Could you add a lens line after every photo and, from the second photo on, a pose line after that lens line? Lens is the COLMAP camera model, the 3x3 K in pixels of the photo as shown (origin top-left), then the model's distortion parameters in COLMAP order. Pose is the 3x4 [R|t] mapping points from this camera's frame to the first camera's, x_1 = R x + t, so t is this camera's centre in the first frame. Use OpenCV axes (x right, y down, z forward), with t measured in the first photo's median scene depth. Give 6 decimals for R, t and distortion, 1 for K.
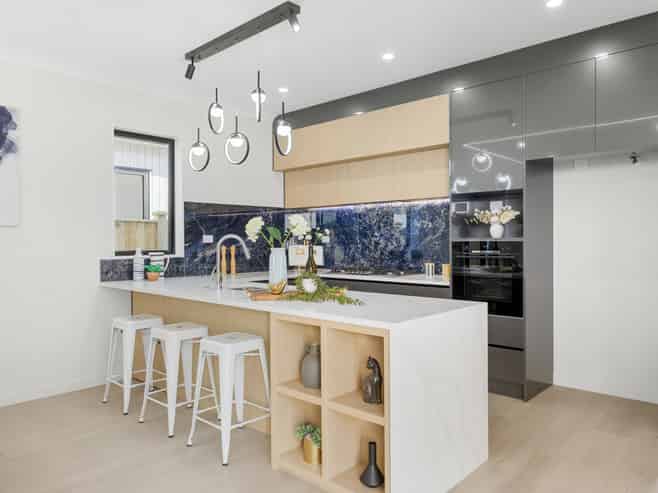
lens RADIAL K [[477.9, 0, 325.6], [0, 477.9, 247.4], [0, 0, 1]] dist [0.004636, 0.004450]
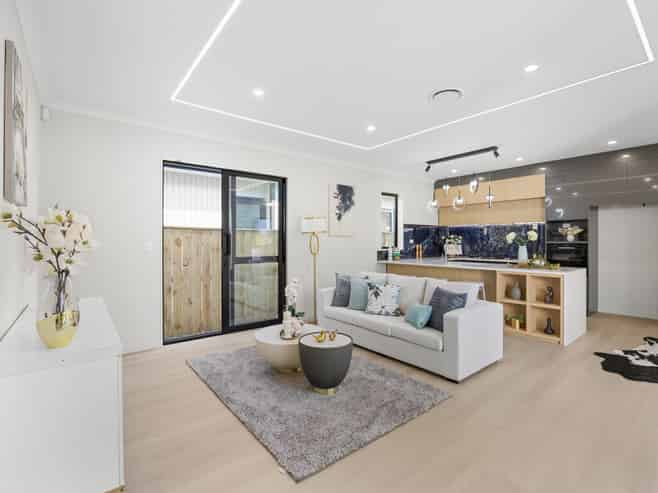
lens RADIAL K [[314.8, 0, 331.8], [0, 314.8, 246.2], [0, 0, 1]] dist [-0.013488, -0.000197]
pose [[0.989894, 0.004057, -0.141751, -0.440625], [-0.003594, 0.999987, 0.003520, 0.000575], [0.141764, -0.002975, 0.989896, -0.467813]]
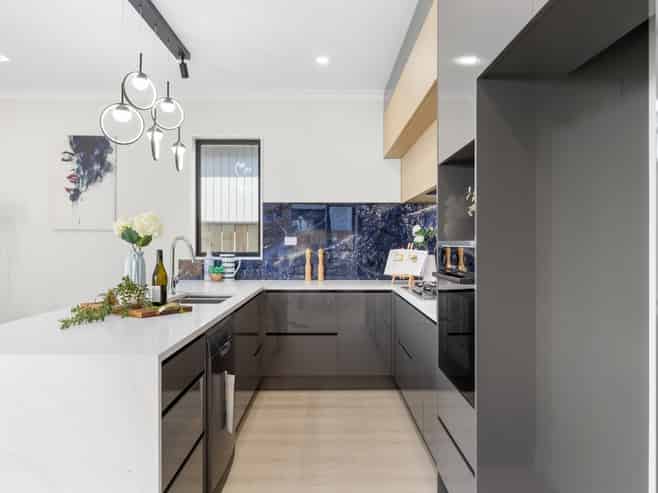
lens RADIAL K [[477.9, 0, 327.4], [0, 477.9, 243.5], [0, 0, 1]] dist [0.004636, 0.004450]
pose [[0.676763, 0.010466, -0.736127, 0.538134], [-0.015637, 0.999878, -0.000161, -0.015475], [0.736035, 0.011620, 0.676844, 0.472267]]
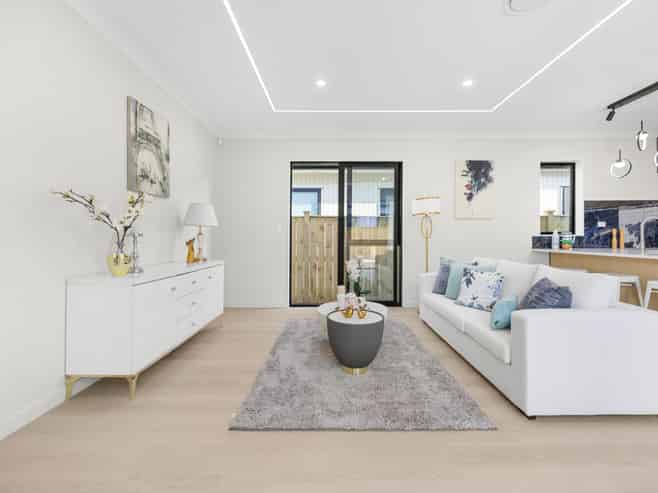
lens RADIAL K [[286.8, 0, 330.5], [0, 286.8, 237.5], [0, 0, 1]] dist [-0.001949, -0.000361]
pose [[0.682518, -0.000120, -0.730868, -0.188365], [-0.007991, 0.999939, -0.007627, 0.041815], [0.730825, 0.011046, 0.682476, -0.268133]]
